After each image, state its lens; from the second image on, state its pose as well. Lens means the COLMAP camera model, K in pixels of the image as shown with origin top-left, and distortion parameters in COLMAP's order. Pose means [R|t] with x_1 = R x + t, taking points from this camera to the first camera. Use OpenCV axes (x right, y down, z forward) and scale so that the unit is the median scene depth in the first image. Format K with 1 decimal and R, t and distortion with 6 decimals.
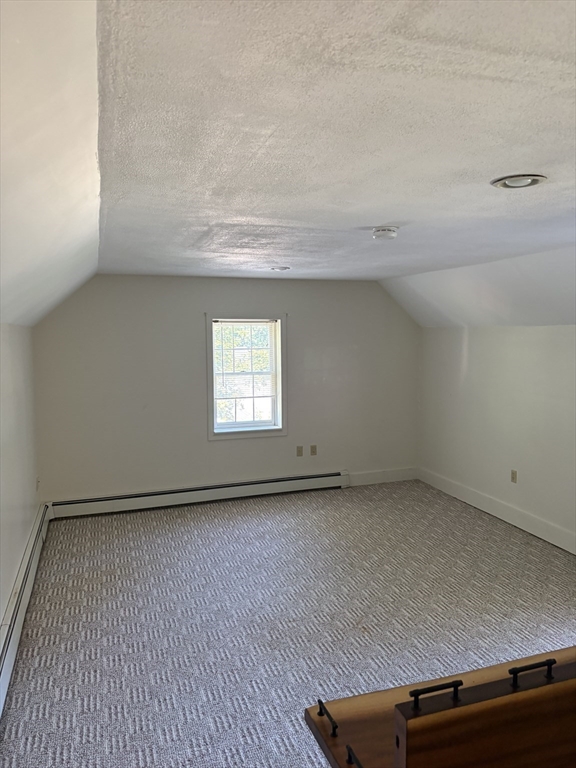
lens RADIAL K [[579.9, 0, 288.8], [0, 579.9, 384.0], [0, 0, 1]] dist [0.001102, -0.009295]
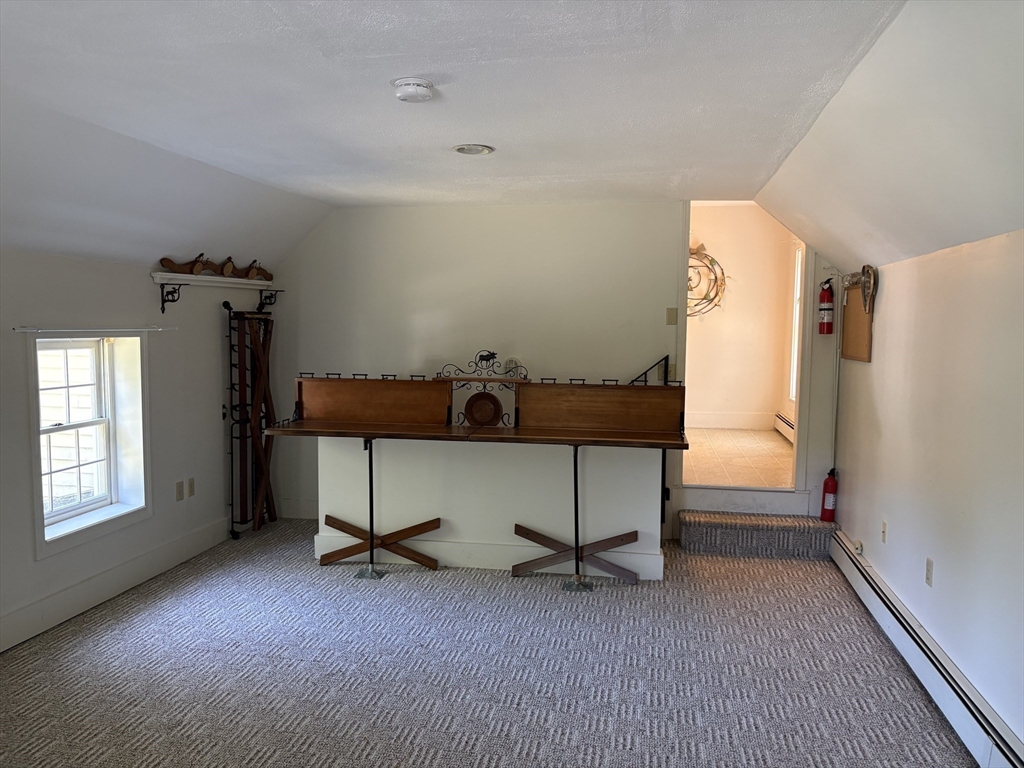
lens RADIAL K [[773.2, 0, 512.2], [0, 773.2, 384.0], [0, 0, 1]] dist [0.001102, -0.009295]
pose [[-0.879610, -0.041428, 0.473889, -0.383709], [0.037276, 0.987134, 0.155487, -0.078476], [-0.474234, 0.154432, -0.866749, 1.909421]]
